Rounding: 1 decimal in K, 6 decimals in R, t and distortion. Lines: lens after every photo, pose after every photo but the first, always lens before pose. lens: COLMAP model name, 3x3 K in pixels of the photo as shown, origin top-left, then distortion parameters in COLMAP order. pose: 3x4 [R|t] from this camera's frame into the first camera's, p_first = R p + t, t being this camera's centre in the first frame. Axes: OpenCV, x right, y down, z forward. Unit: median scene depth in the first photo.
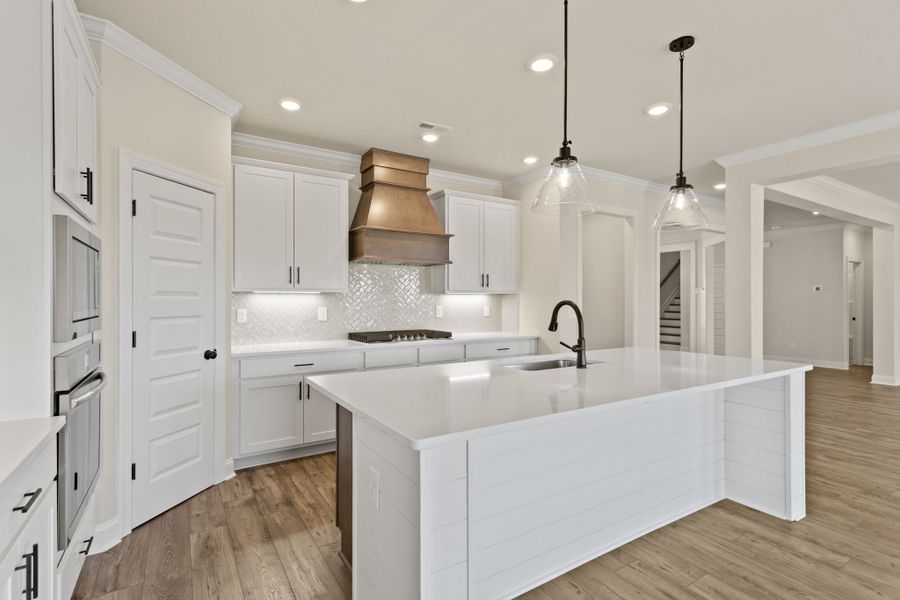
lens RADIAL K [[428.4, 0, 443.5], [0, 428.4, 297.9], [0, 0, 1]] dist [0.004243, 0.000840]
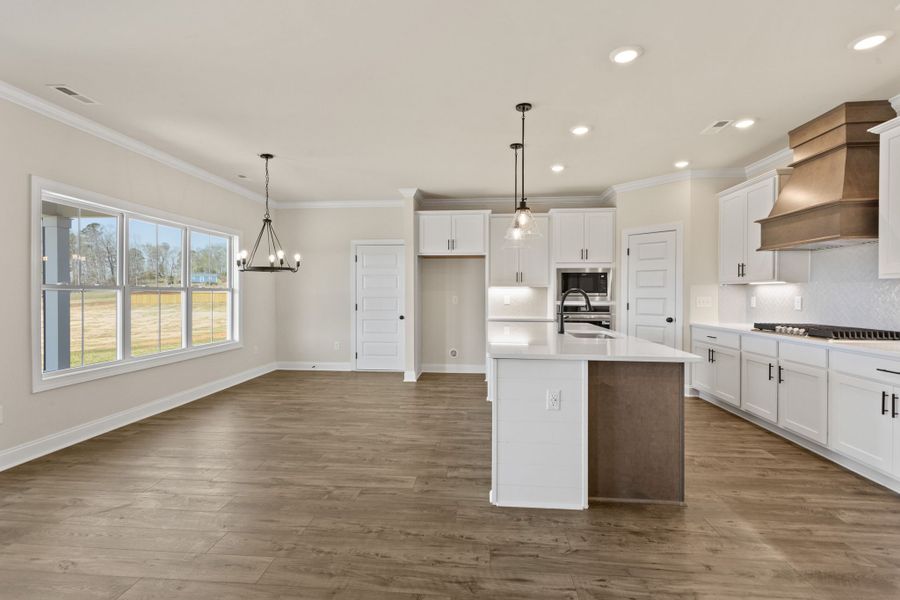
lens RADIAL K [[428.4, 0, 443.5], [0, 428.4, 297.9], [0, 0, 1]] dist [0.004243, 0.000840]
pose [[-0.601632, 0.008525, -0.798728, 1.620973], [0.000469, 0.999947, 0.010320, 0.019776], [0.798774, 0.005834, -0.601604, 1.441193]]
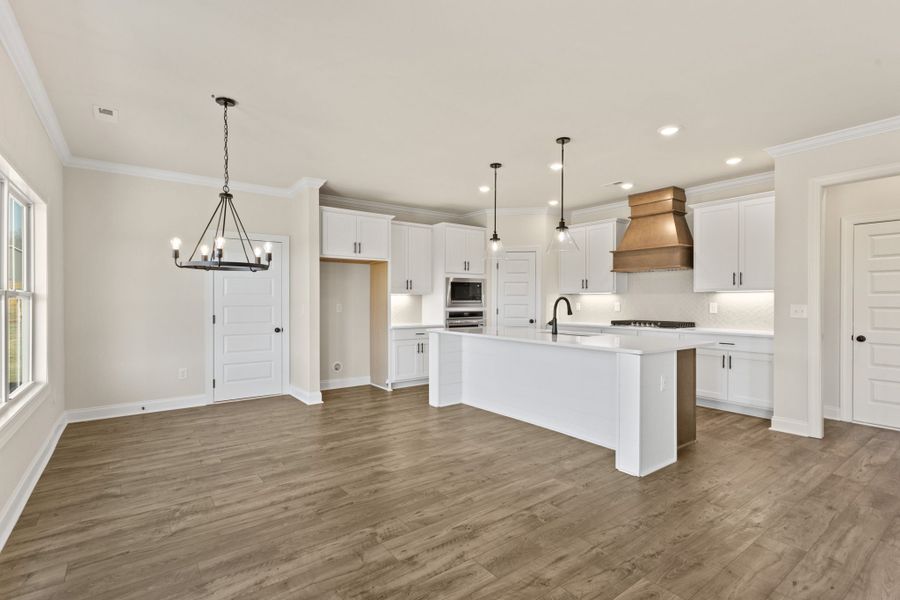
lens RADIAL K [[425.7, 0, 443.0], [0, 425.7, 304.4], [0, 0, 1]] dist [0.005955, 0.000035]
pose [[0.077843, 0.010442, -0.996911, 1.885587], [0.001105, 0.999944, 0.010560, 0.015517], [0.996965, -0.001924, 0.077827, 0.363081]]
